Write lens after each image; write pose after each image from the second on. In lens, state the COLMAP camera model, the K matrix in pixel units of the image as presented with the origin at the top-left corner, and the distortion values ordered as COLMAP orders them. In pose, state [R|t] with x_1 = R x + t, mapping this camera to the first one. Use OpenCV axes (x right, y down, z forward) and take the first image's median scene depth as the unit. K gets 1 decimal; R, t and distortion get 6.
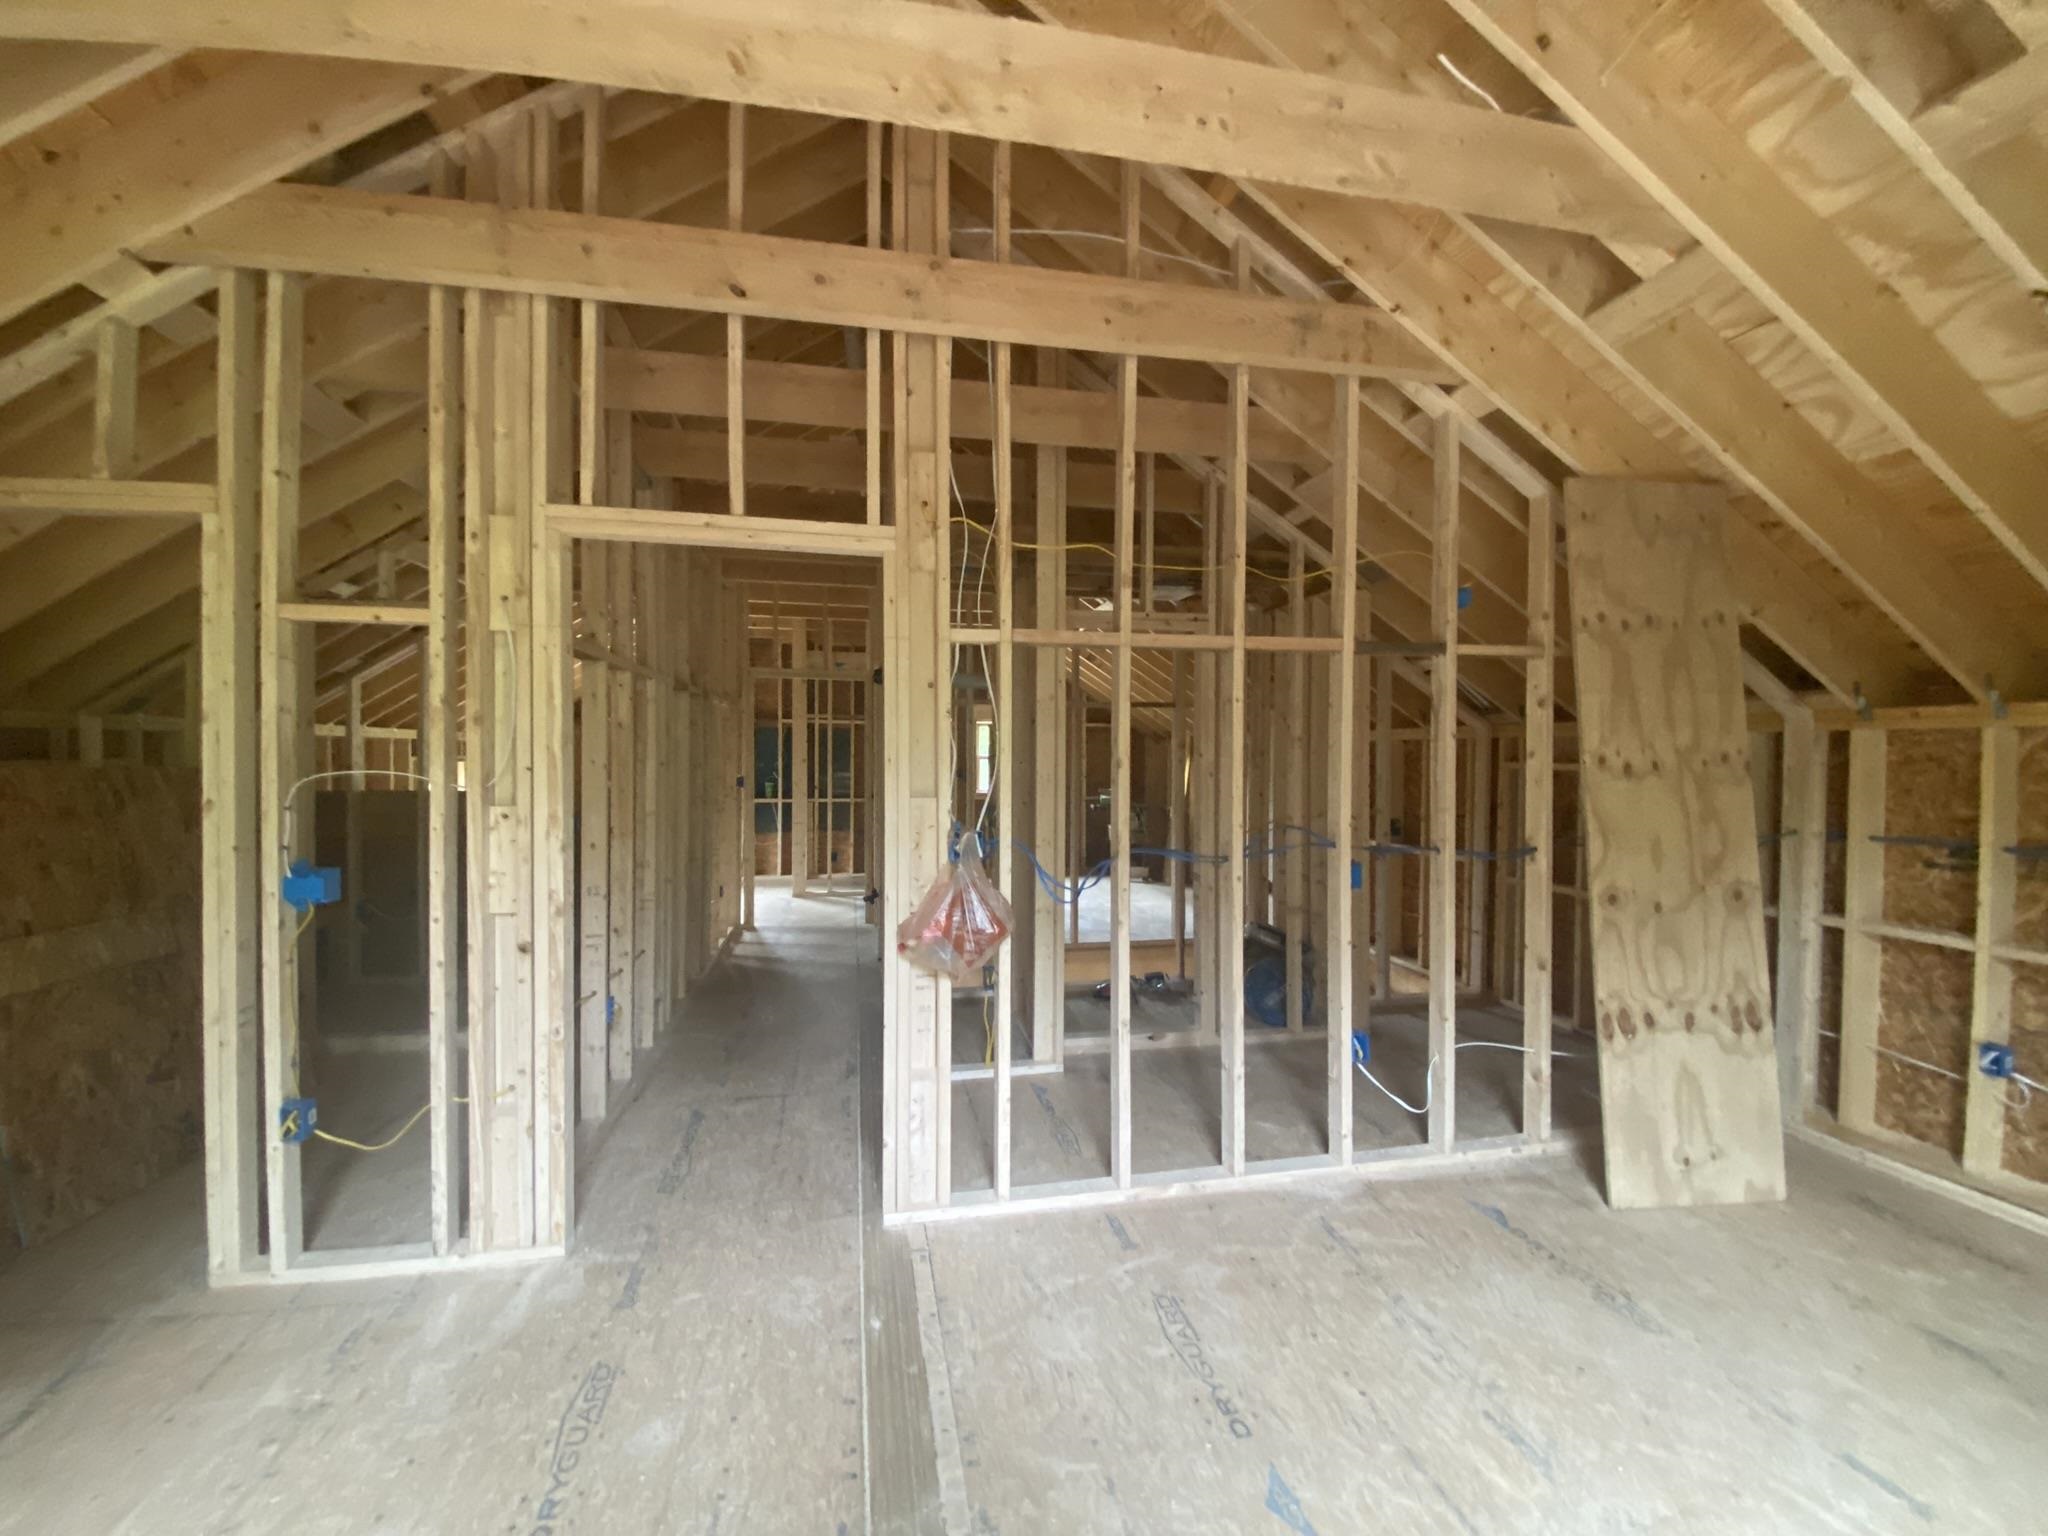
lens RADIAL K [[830.3, 0, 1013.0], [0, 830.3, 766.1], [0, 0, 1]] dist [0.031077, -0.026913]
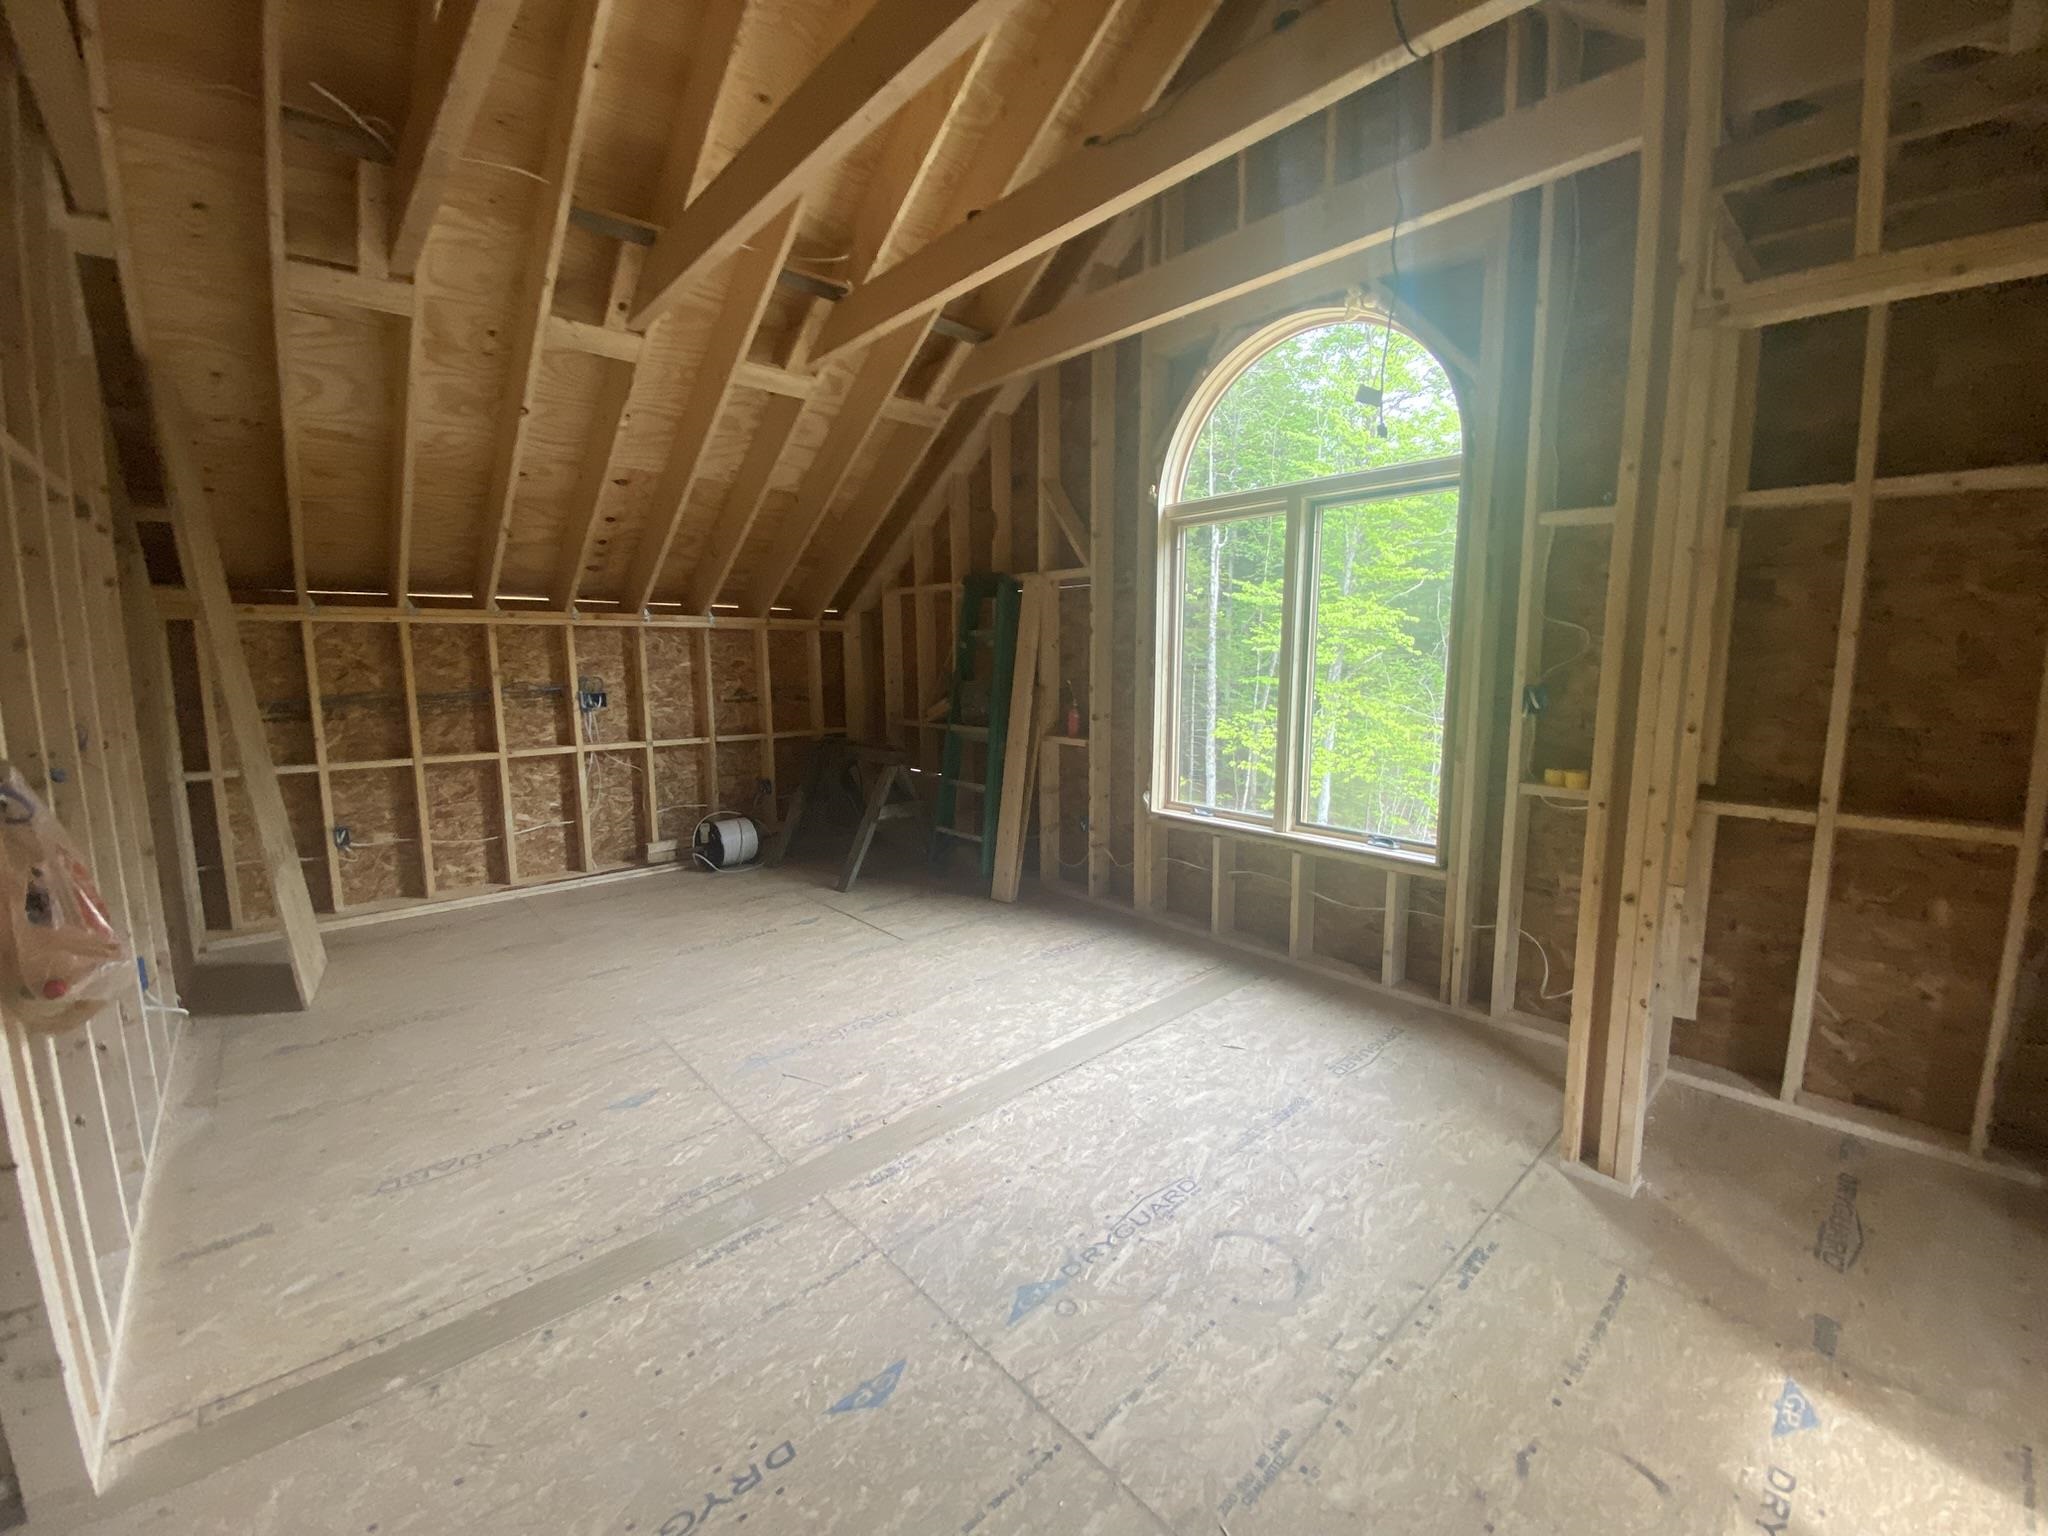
lens RADIAL K [[830.3, 0, 1013.0], [0, 830.3, 766.1], [0, 0, 1]] dist [0.031077, -0.026913]
pose [[-0.511906, -0.114268, 0.851408, -0.966585], [0.013944, 0.989878, 0.141236, 0.019365], [-0.858929, 0.084171, -0.505131, 0.815745]]
